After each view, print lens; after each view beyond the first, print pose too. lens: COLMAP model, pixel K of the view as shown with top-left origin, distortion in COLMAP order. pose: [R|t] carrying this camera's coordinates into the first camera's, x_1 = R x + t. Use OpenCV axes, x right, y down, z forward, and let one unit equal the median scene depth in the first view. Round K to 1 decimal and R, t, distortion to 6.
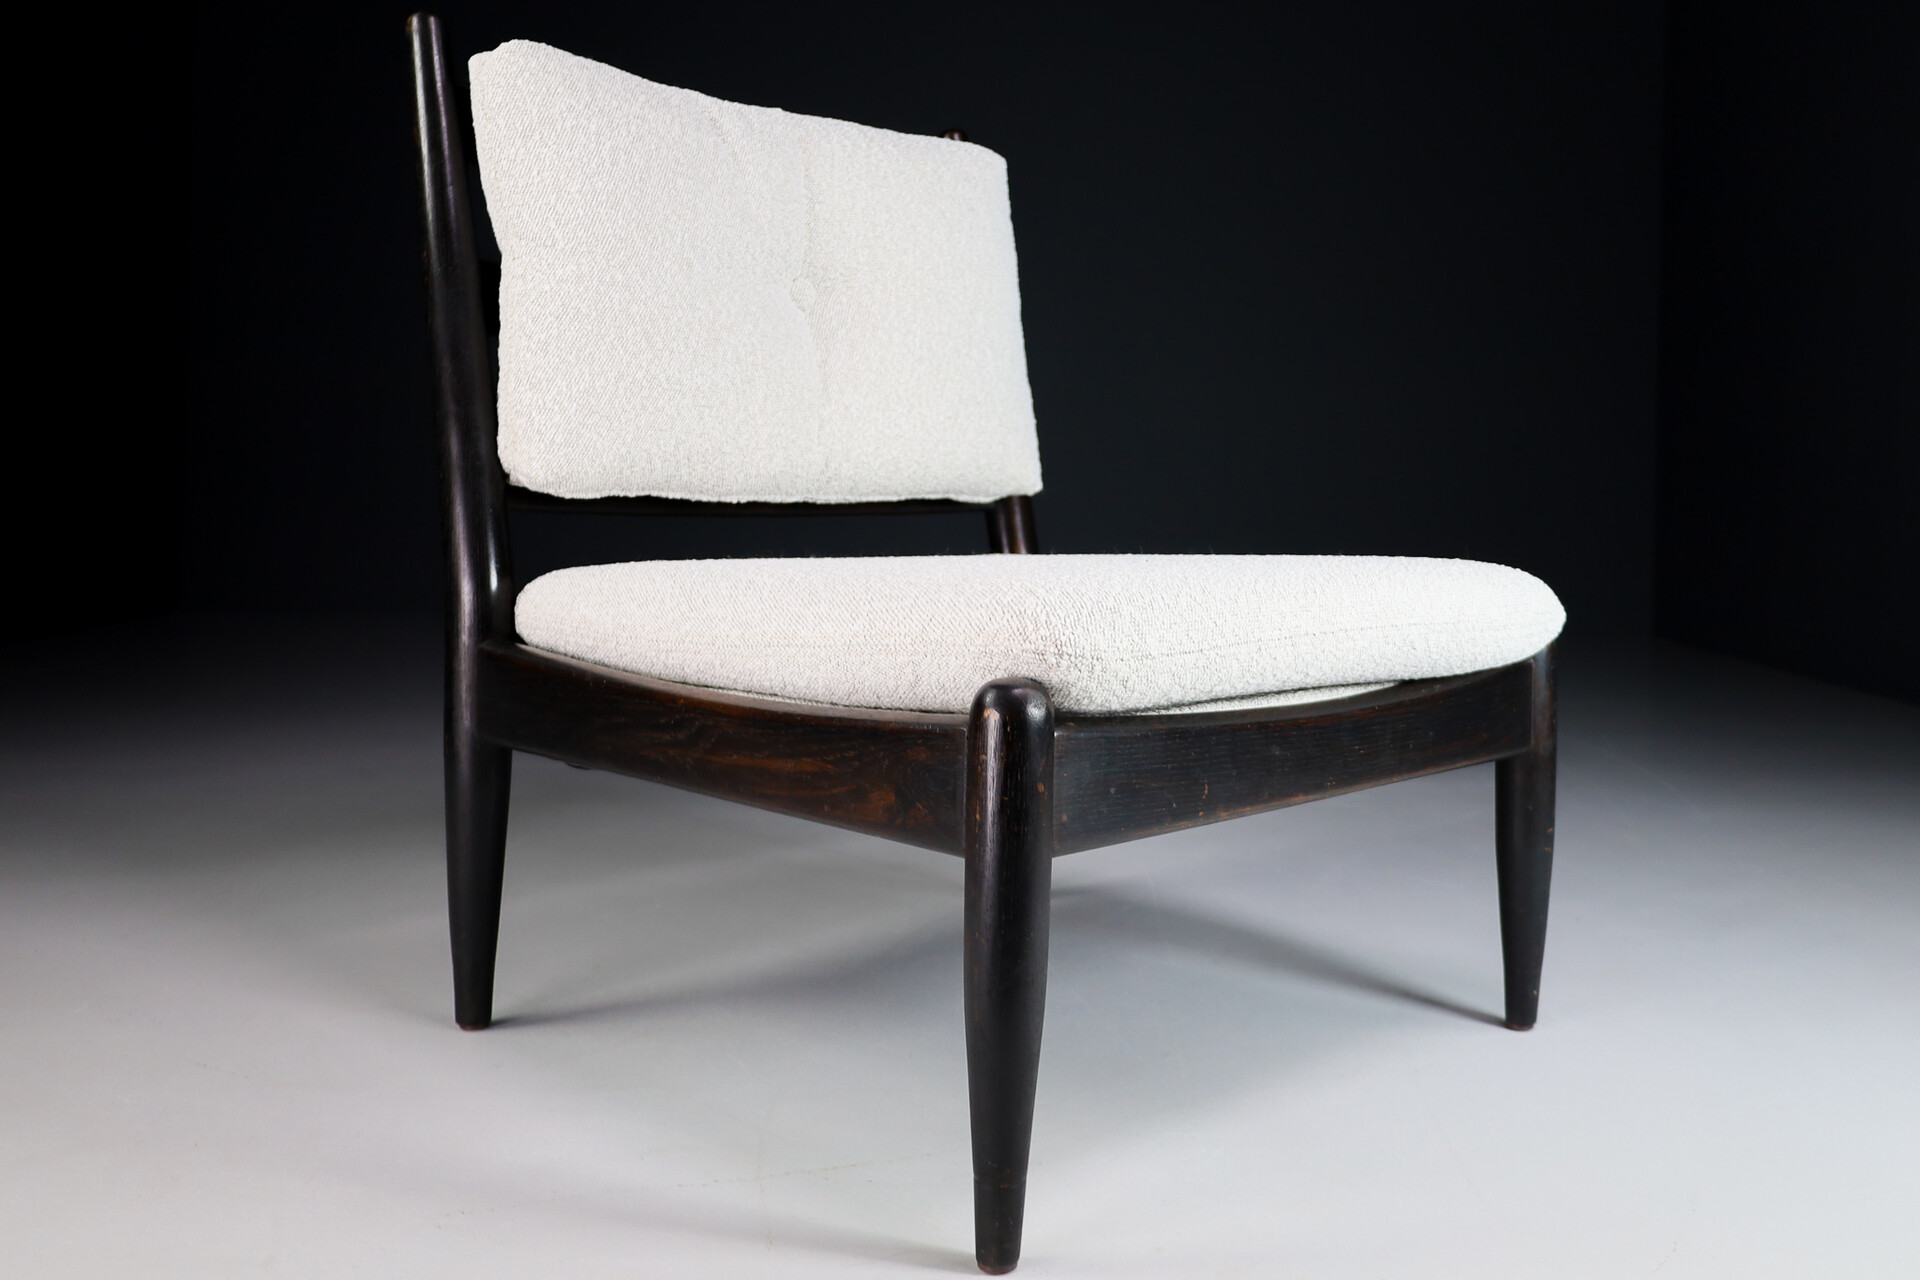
lens RADIAL K [[1709.0, 0, 1067.8], [0, 1709.0, 528.4], [0, 0, 1]] dist [0.036952, 0.020124]
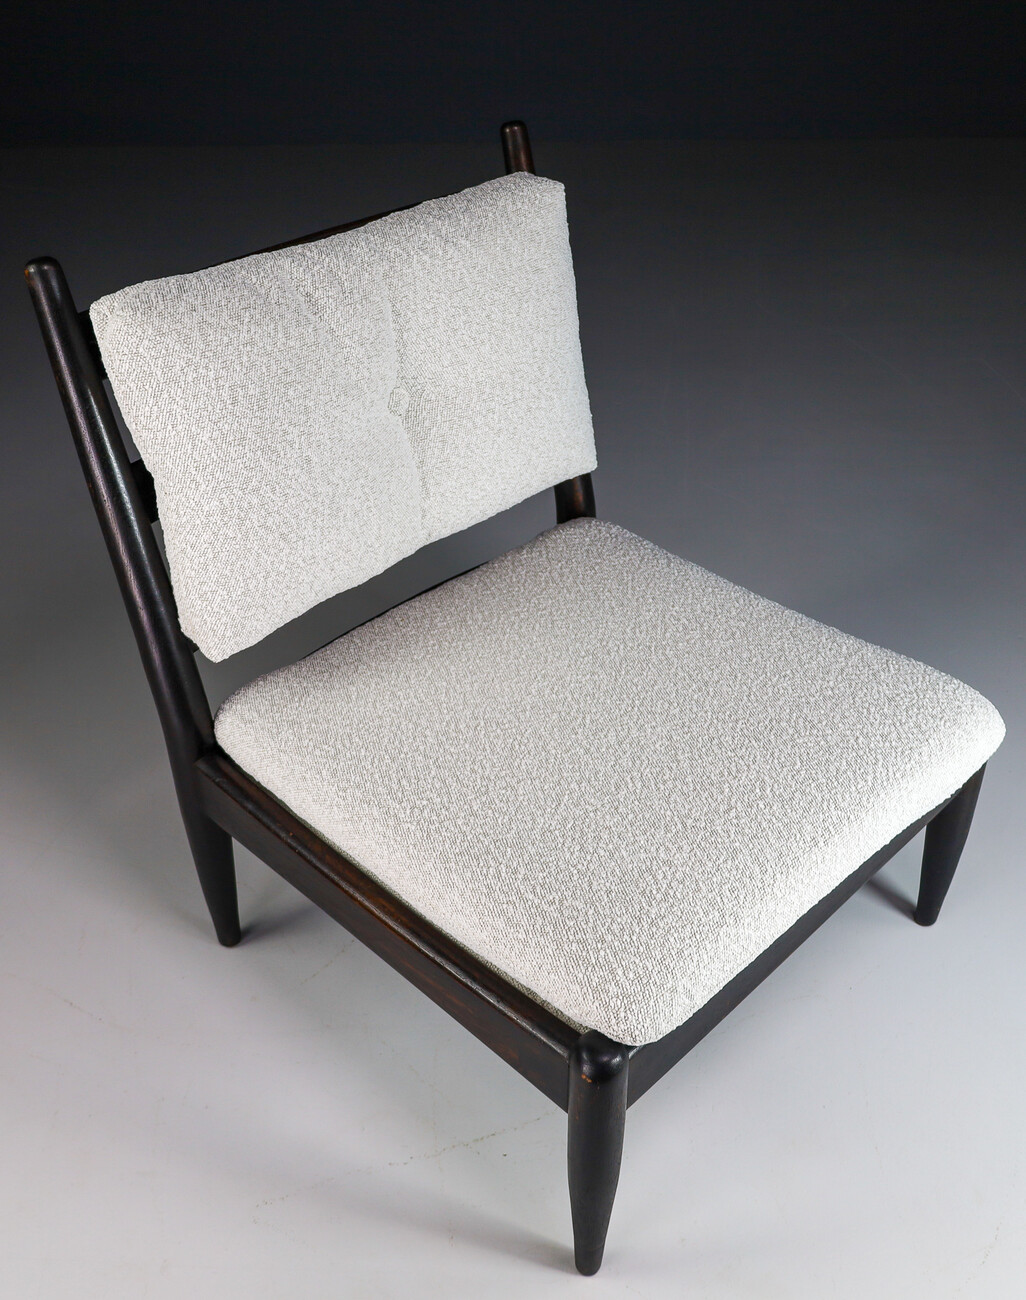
lens RADIAL K [[1285.8, 0, 542.5], [0, 1285.8, 633.5], [0, 0, 1]] dist [0.035698, 0.000000]
pose [[0.999496, -0.002144, -0.031679, -0.032490], [0.019654, 0.825379, 0.564237, -0.569650], [0.024937, -0.564575, 0.825005, 0.210155]]
